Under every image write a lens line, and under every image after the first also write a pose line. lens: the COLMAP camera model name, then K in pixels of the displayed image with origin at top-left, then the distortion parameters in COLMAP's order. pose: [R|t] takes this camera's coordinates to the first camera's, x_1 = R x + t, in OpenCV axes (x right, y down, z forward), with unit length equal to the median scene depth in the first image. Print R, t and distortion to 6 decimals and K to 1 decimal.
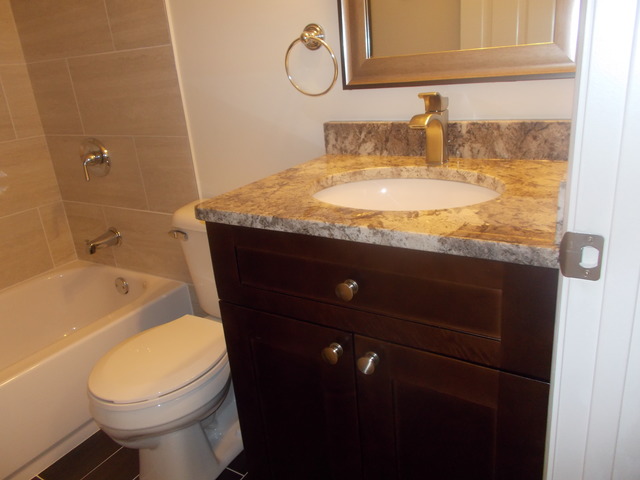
lens RADIAL K [[501.0, 0, 321.8], [0, 501.0, 240.0], [0, 0, 1]] dist [0.027970, -0.033302]
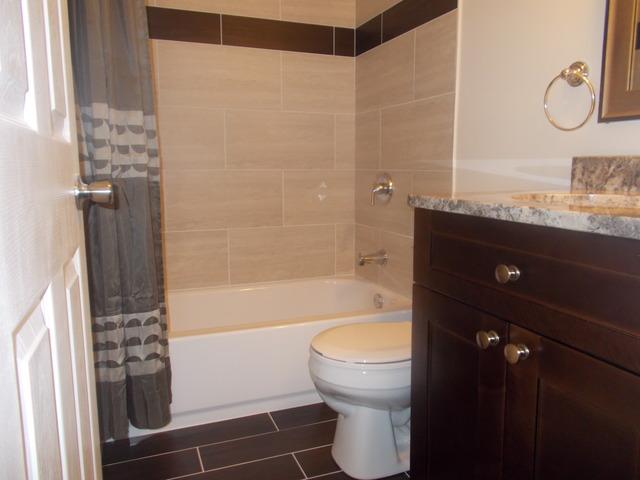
lens RADIAL K [[501.0, 0, 307.2], [0, 501.0, 234.5], [0, 0, 1]] dist [0.027970, -0.033302]
pose [[0.780917, 0.164020, -0.602715, 0.228518], [-0.272206, 0.957828, -0.092029, 0.154246], [0.562203, 0.235929, 0.792632, -0.048677]]
